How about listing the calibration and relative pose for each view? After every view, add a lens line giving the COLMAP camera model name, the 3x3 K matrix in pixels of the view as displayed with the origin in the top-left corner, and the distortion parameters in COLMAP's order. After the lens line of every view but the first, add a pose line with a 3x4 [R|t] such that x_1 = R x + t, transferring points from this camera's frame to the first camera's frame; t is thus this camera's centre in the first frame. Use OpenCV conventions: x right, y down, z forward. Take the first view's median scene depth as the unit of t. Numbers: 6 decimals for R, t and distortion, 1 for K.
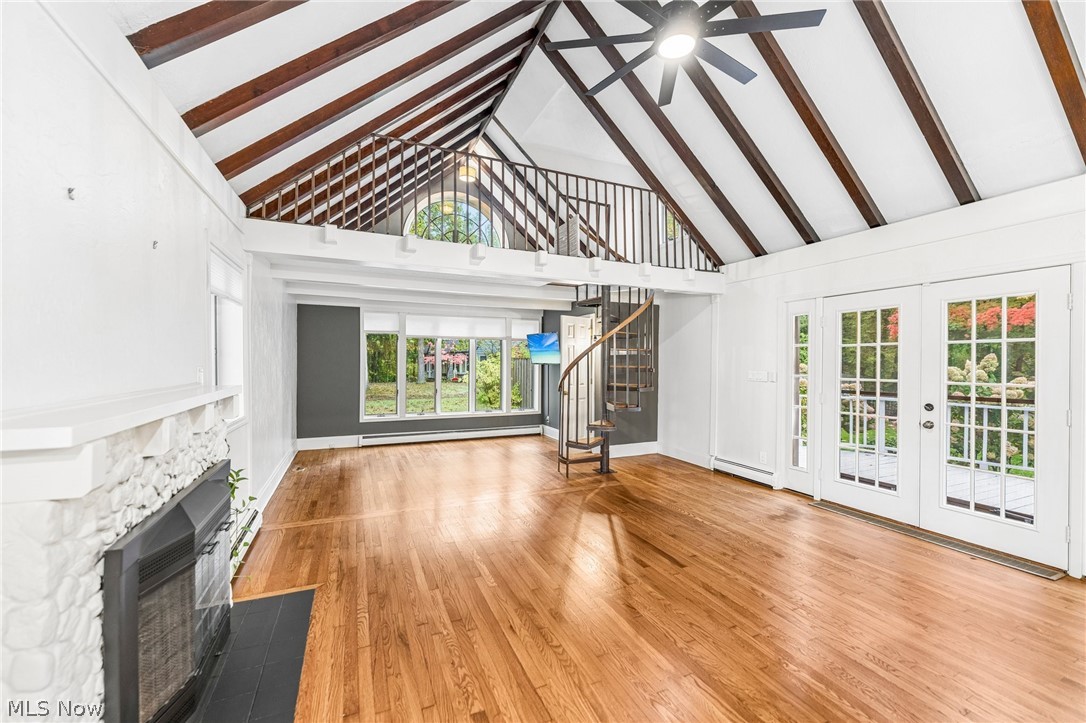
lens RADIAL K [[434.0, 0, 537.6], [0, 434.0, 363.2], [0, 0, 1]] dist [0.001055, -0.000646]
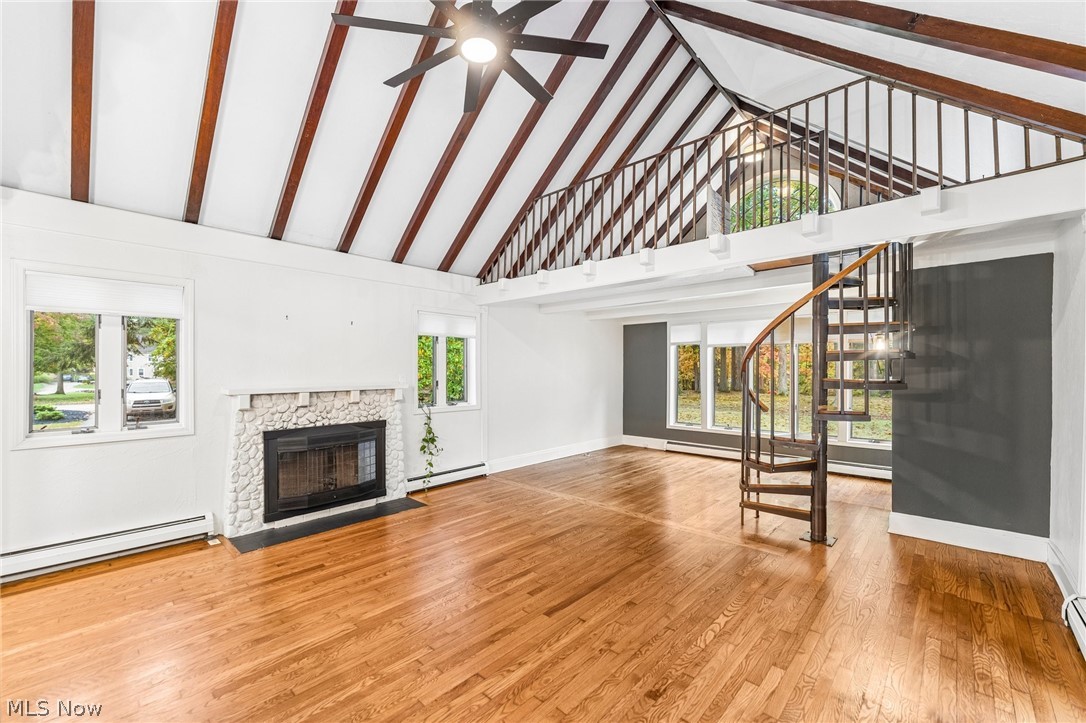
lens RADIAL K [[434.0, 0, 526.3], [0, 434.0, 371.0], [0, 0, 1]] dist [0.001055, -0.000646]
pose [[0.385527, -0.001240, -0.922696, 0.952312], [-0.005368, 0.999979, -0.003586, 0.000733], [0.922681, 0.006336, 0.385512, 0.553457]]
